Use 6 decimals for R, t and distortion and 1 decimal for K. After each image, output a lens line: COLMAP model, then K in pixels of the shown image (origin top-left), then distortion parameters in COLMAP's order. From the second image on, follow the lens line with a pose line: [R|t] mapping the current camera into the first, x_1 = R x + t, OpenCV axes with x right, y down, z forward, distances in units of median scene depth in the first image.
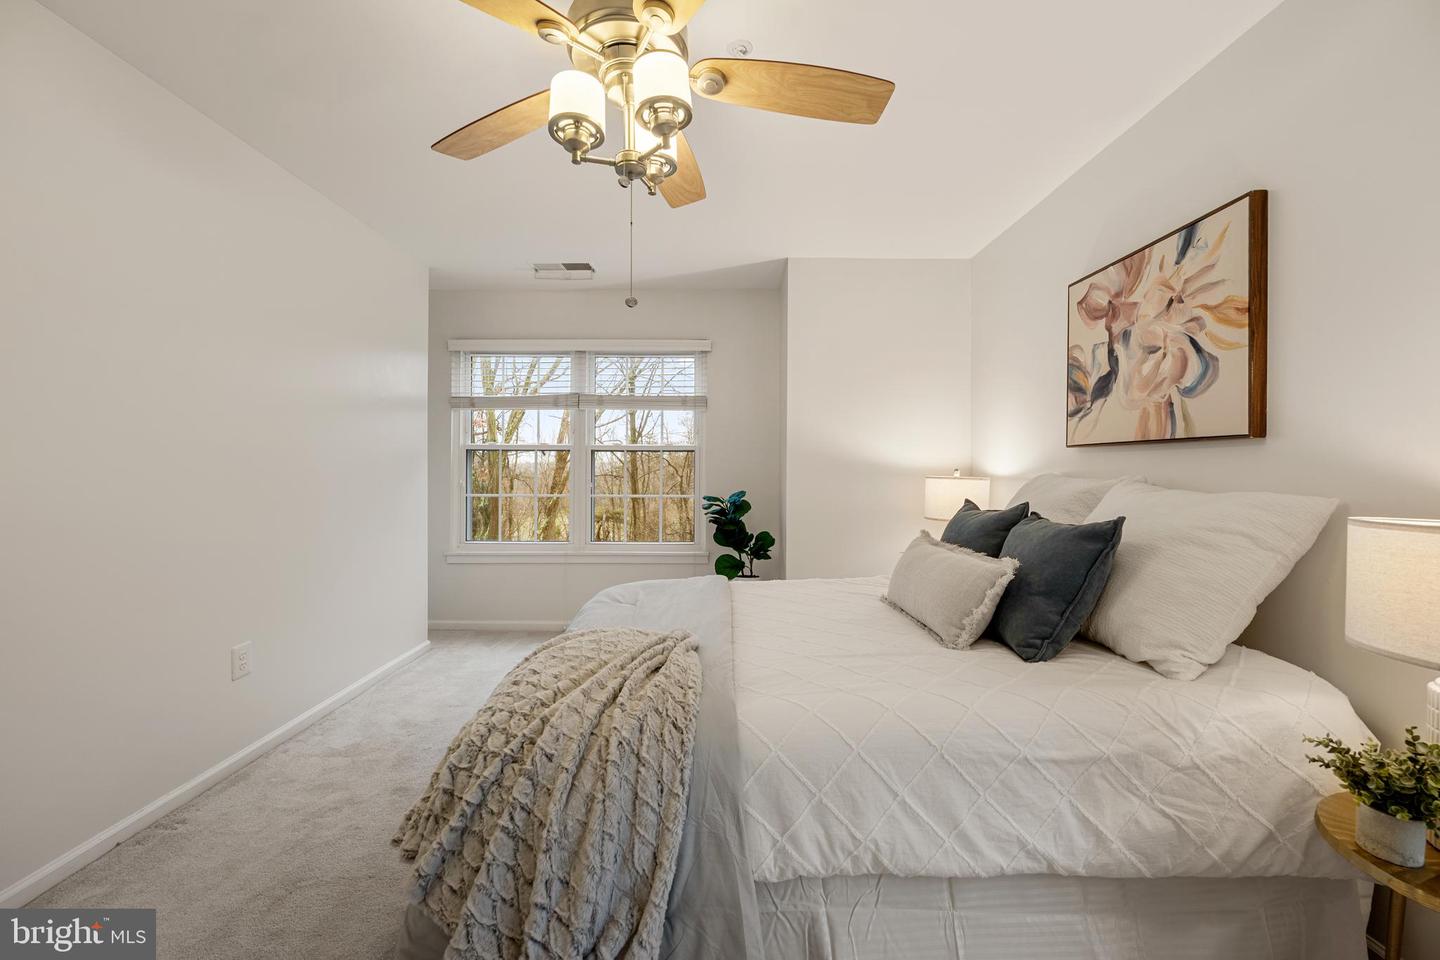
lens RADIAL K [[576.4, 0, 717.8], [0, 576.4, 469.8], [0, 0, 1]] dist [-0.000663, 0.000460]
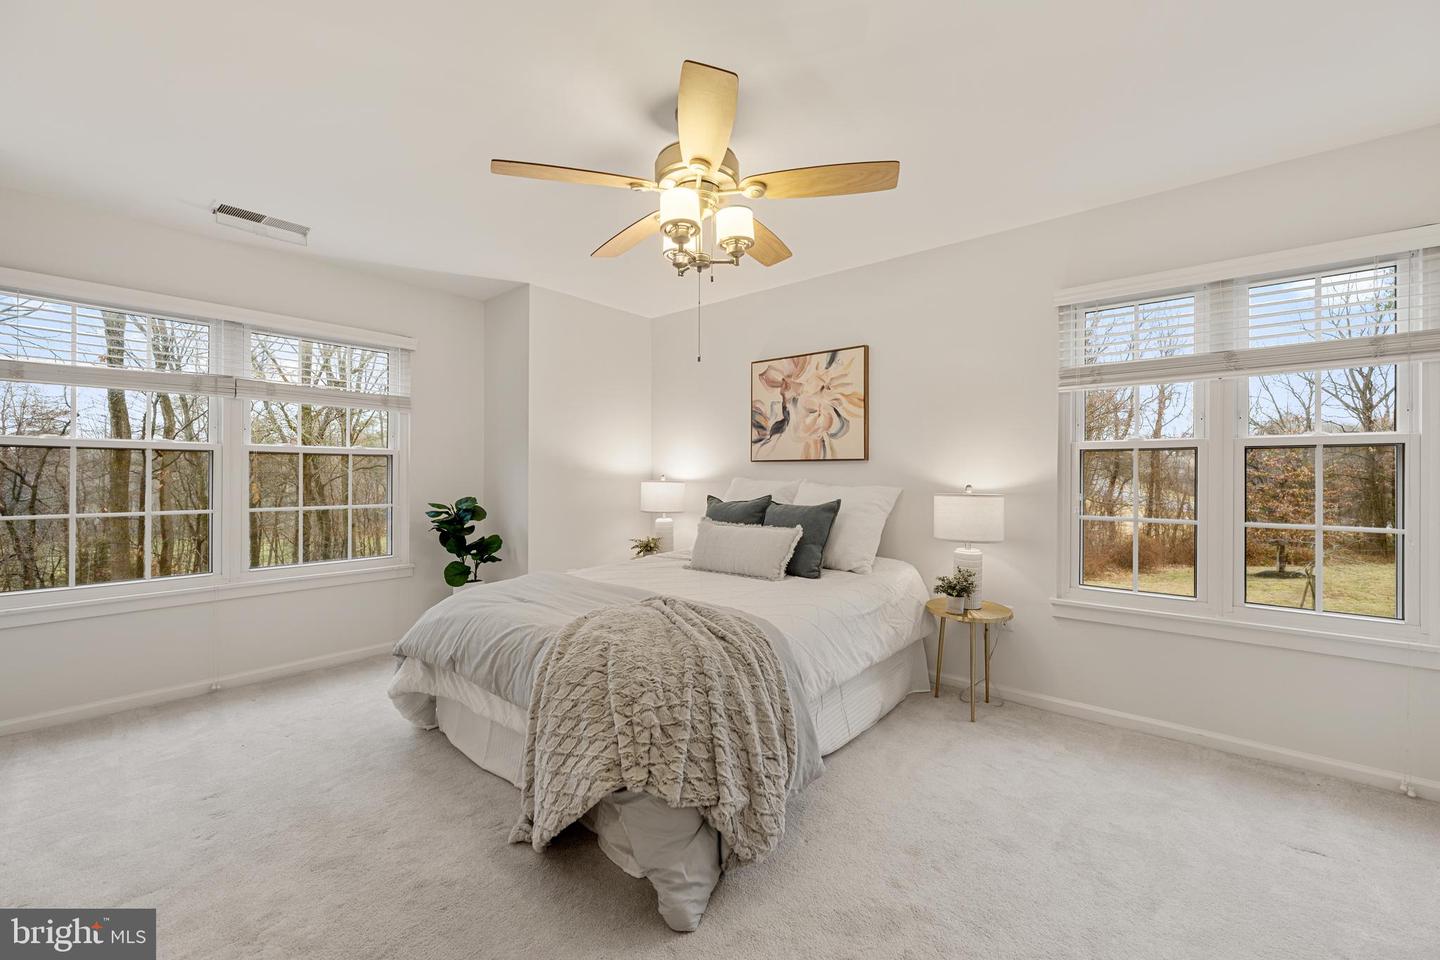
lens RADIAL K [[576.4, 0, 710.2], [0, 576.4, 475.1], [0, 0, 1]] dist [-0.000663, 0.000460]
pose [[0.646842, -0.003293, 0.762617, -0.832480], [0.002517, 0.999994, 0.002183, -0.005661], [-0.762620, 0.000507, 0.646846, 0.043269]]
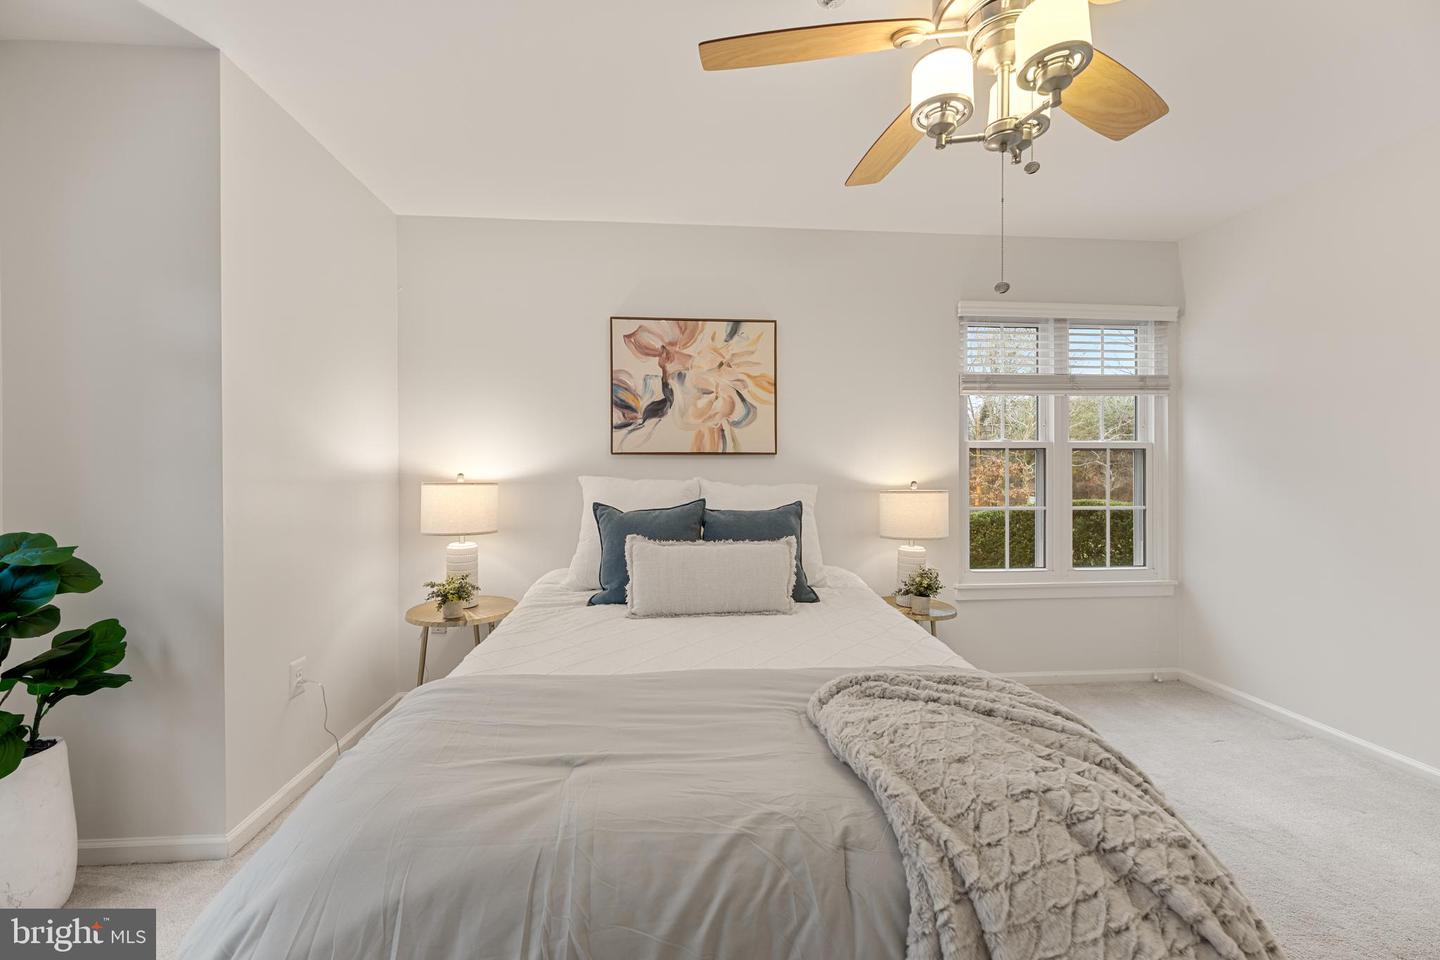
lens RADIAL K [[576.4, 0, 715.8], [0, 576.4, 476.4], [0, 0, 1]] dist [-0.000663, 0.000460]
pose [[-0.083899, -0.012539, 0.996395, -0.692621], [0.005183, 0.999902, 0.013019, -0.008572], [-0.996461, 0.006256, -0.083825, 1.041899]]
